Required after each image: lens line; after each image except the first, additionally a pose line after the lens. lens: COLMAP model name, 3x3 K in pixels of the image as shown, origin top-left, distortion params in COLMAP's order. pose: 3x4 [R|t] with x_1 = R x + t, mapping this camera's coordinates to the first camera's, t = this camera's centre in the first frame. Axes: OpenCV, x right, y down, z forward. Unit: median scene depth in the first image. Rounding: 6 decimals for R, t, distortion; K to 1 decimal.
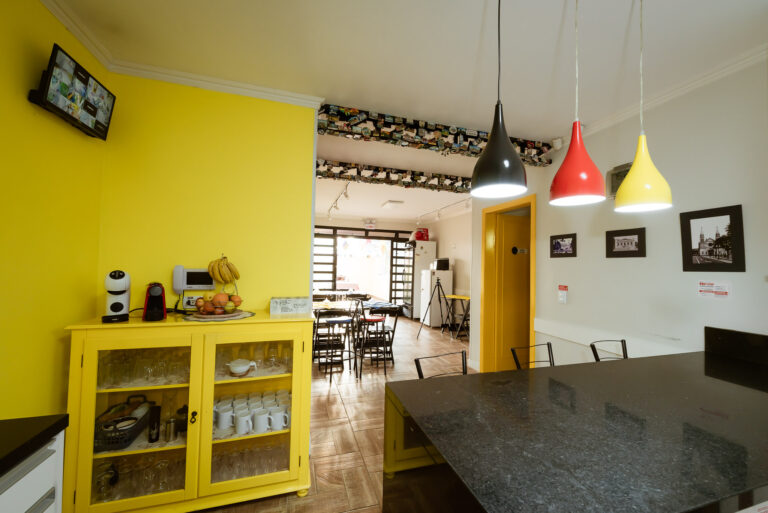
lens RADIAL K [[300.6, 0, 383.6], [0, 300.6, 254.6], [0, 0, 1]] dist [0.000738, -0.000566]
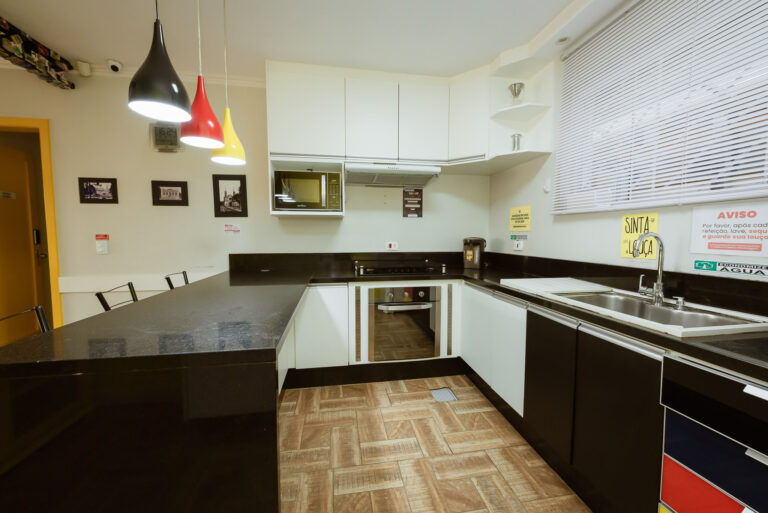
lens RADIAL K [[300.6, 0, 385.0], [0, 300.6, 254.7], [0, 0, 1]] dist [0.000738, -0.000566]
pose [[0.113719, -0.084167, 0.989941, -0.259250], [-0.027648, 0.995751, 0.087837, 0.071772], [-0.993128, -0.037359, 0.110908, 0.048762]]
